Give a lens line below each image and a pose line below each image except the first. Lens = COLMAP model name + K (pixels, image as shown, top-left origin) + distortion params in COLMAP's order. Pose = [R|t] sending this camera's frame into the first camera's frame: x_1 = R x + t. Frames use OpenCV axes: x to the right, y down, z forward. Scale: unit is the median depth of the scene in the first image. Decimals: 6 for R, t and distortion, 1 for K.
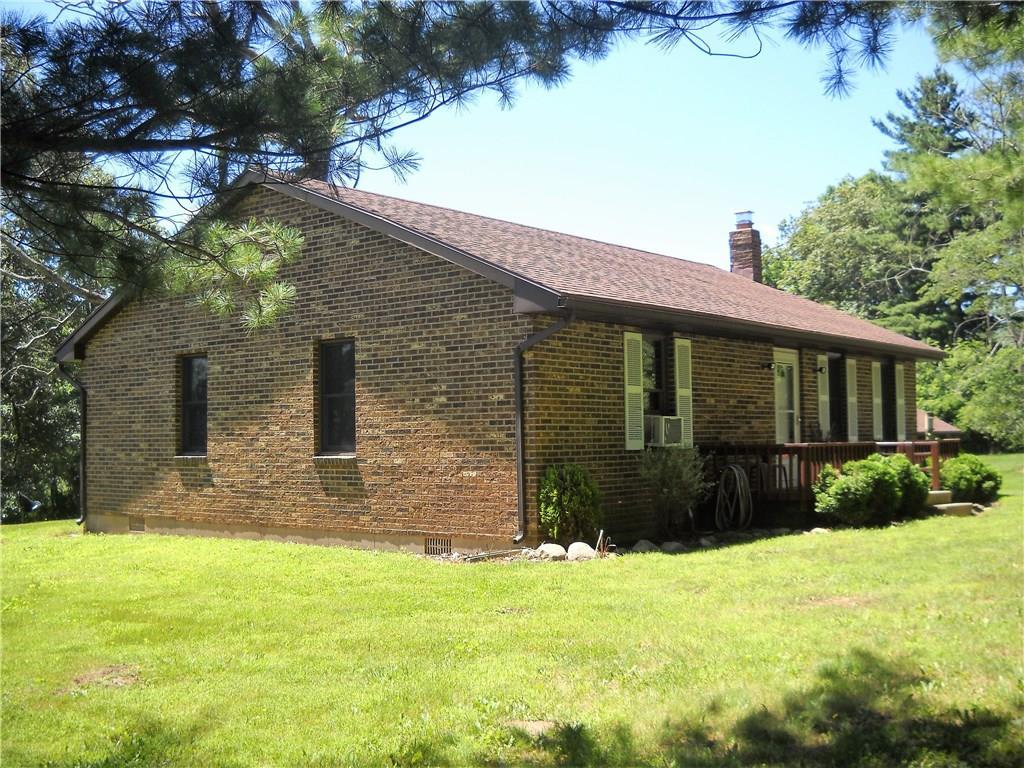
lens RADIAL K [[1178.8, 0, 514.5], [0, 1178.8, 381.3], [0, 0, 1]] dist [-0.203246, 0.000000]
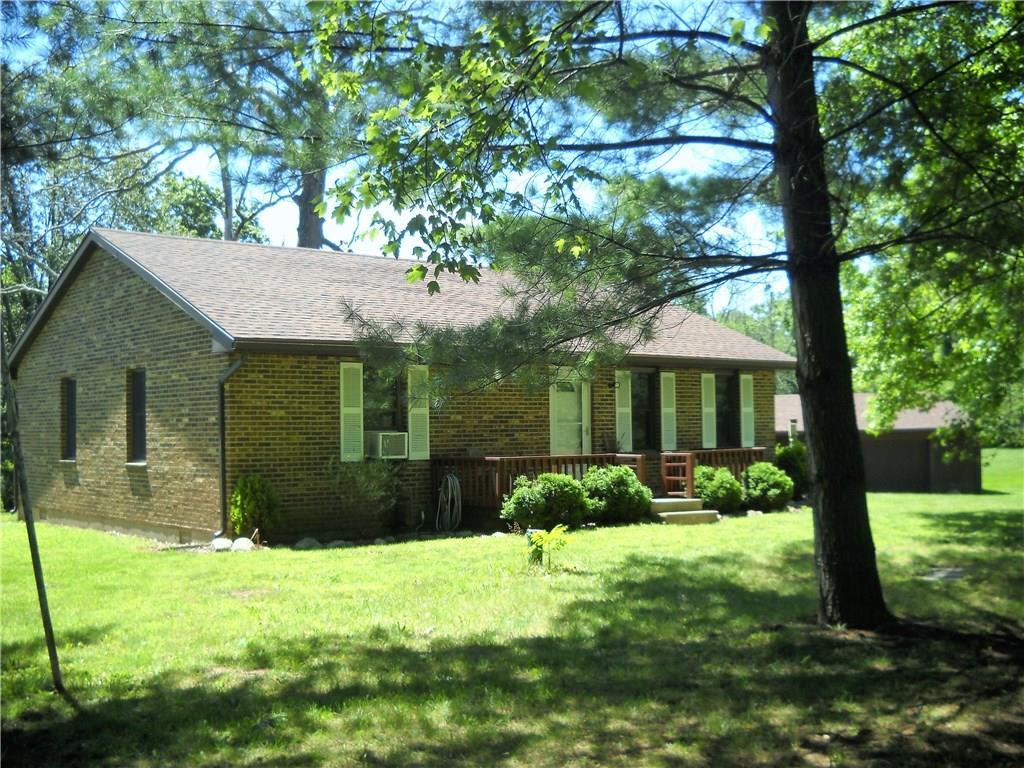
lens RADIAL K [[1178.8, 0, 510.4], [0, 1178.8, 380.5], [0, 0, 1]] dist [-0.203246, 0.000000]
pose [[0.983799, -0.007368, -0.179122, 0.369602], [0.009538, 0.999891, 0.011259, -0.027508], [0.179019, -0.012786, 0.983763, -0.106970]]
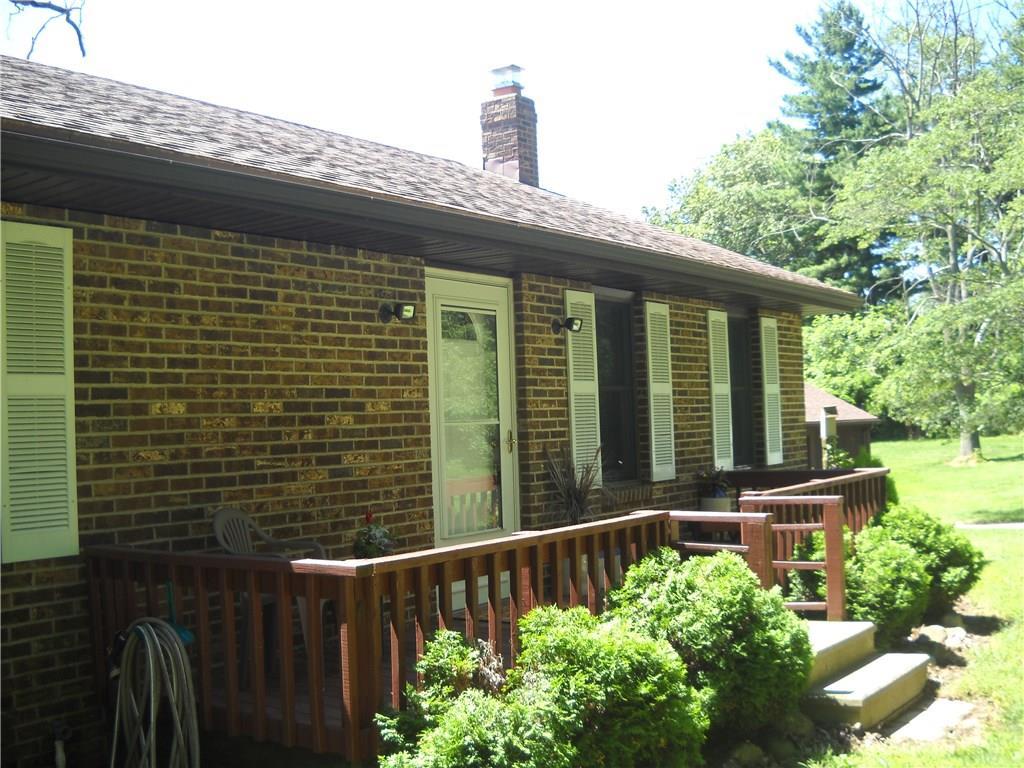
lens RADIAL K [[1175.9, 0, 507.0], [0, 1175.9, 376.5], [0, 0, 1]] dist [-0.222773, 0.000000]
pose [[0.997670, -0.018815, 0.065579, 0.212779], [0.018105, 0.999771, 0.011404, 0.004526], [-0.065778, -0.010191, 0.997782, 0.566584]]
